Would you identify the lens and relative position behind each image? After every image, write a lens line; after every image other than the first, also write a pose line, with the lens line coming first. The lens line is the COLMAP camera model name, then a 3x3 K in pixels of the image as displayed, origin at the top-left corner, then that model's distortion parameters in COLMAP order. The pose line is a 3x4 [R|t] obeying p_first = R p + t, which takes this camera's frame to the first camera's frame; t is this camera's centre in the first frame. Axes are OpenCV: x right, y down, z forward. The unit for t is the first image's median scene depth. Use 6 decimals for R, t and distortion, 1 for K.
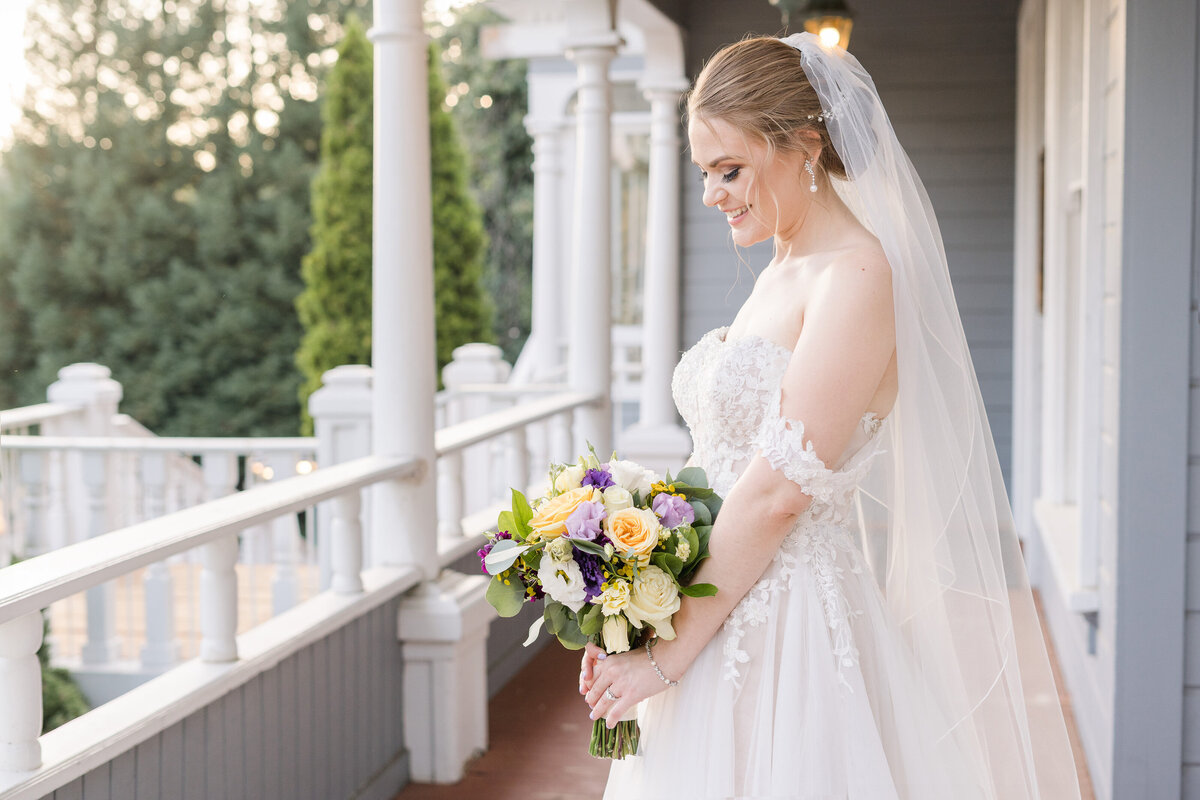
lens RADIAL K [[1742.9, 0, 598.2], [0, 1742.9, 398.0], [0, 0, 1]] dist [-0.020960, 0.000000]
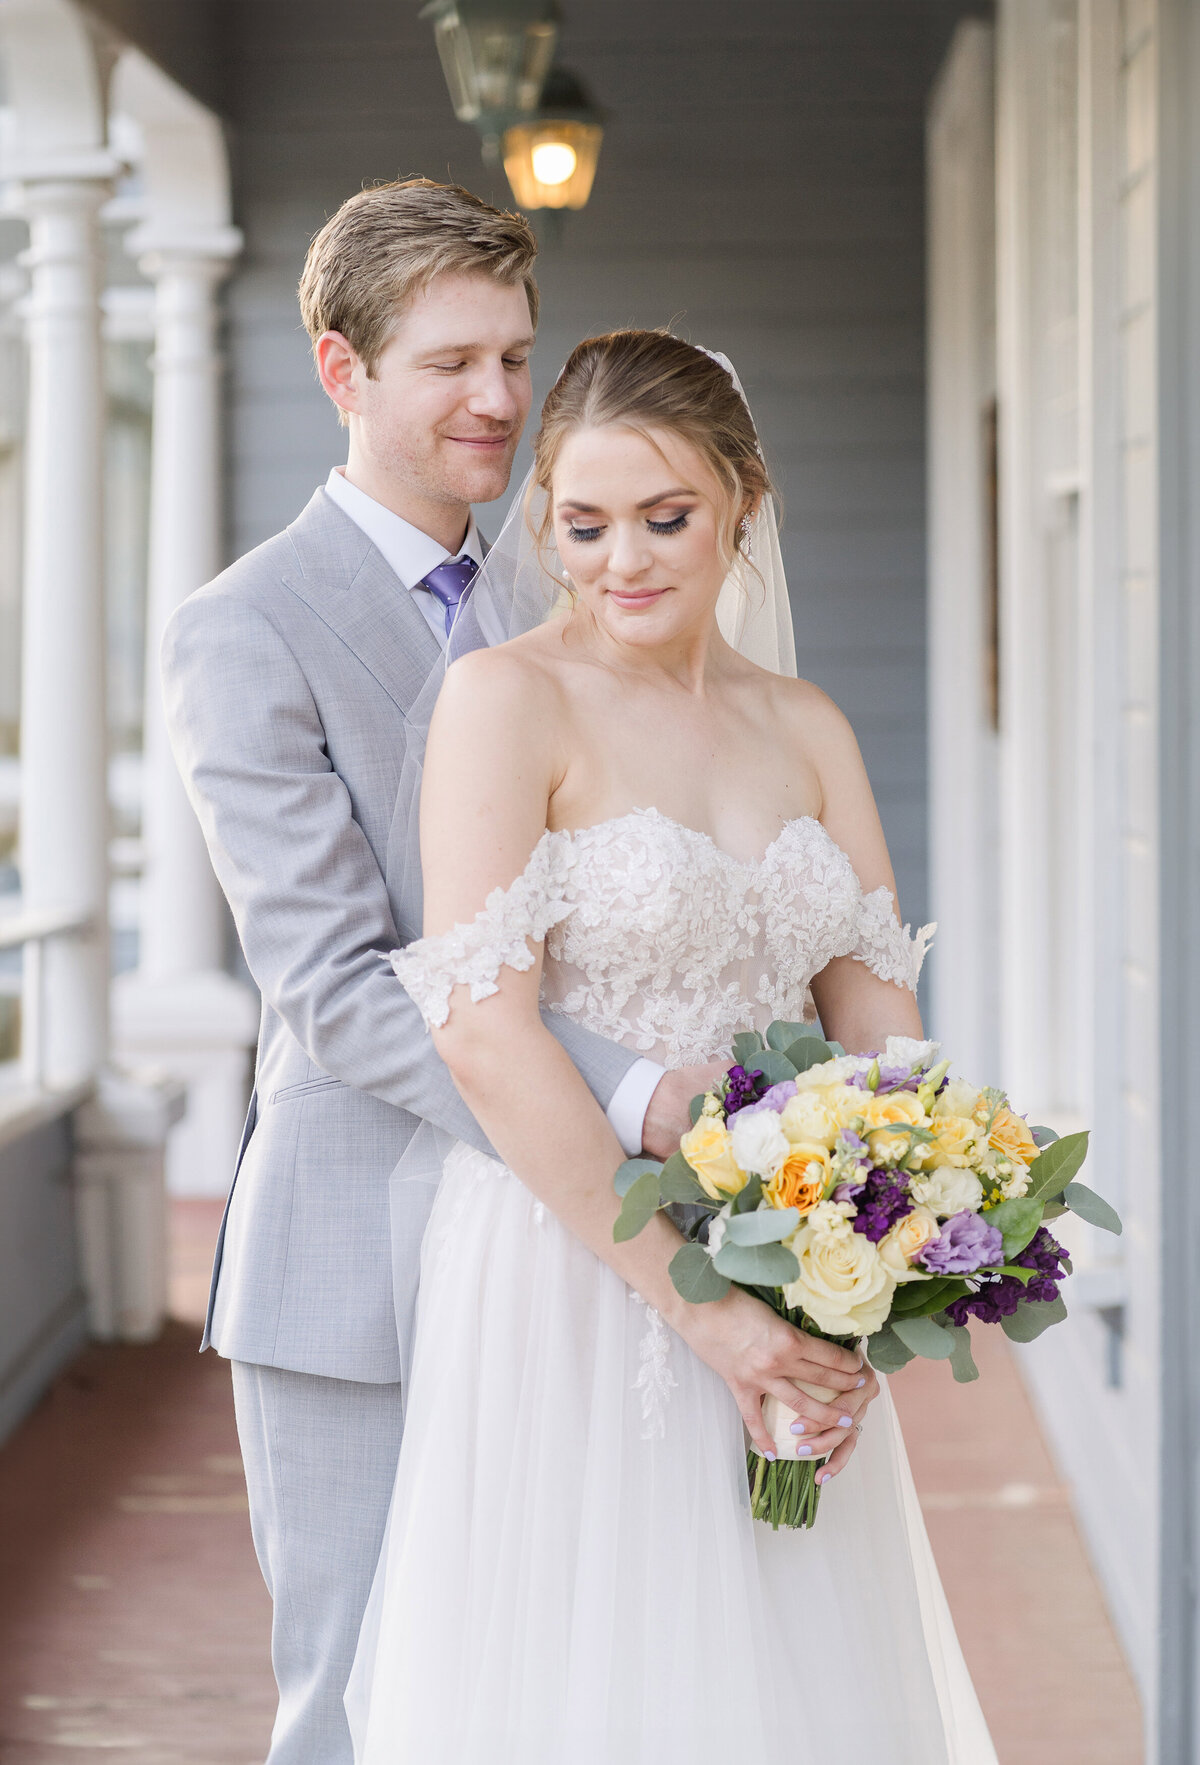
lens RADIAL K [[3934.7, 0, 595.8], [0, 3934.7, 877.4], [0, 0, 1]] dist [-0.048122, 0.000000]
pose [[0.988344, -0.014528, 0.151544, -0.046479], [0.016110, 0.999828, -0.009218, 0.001481], [-0.151383, 0.011552, 0.988408, -0.144891]]
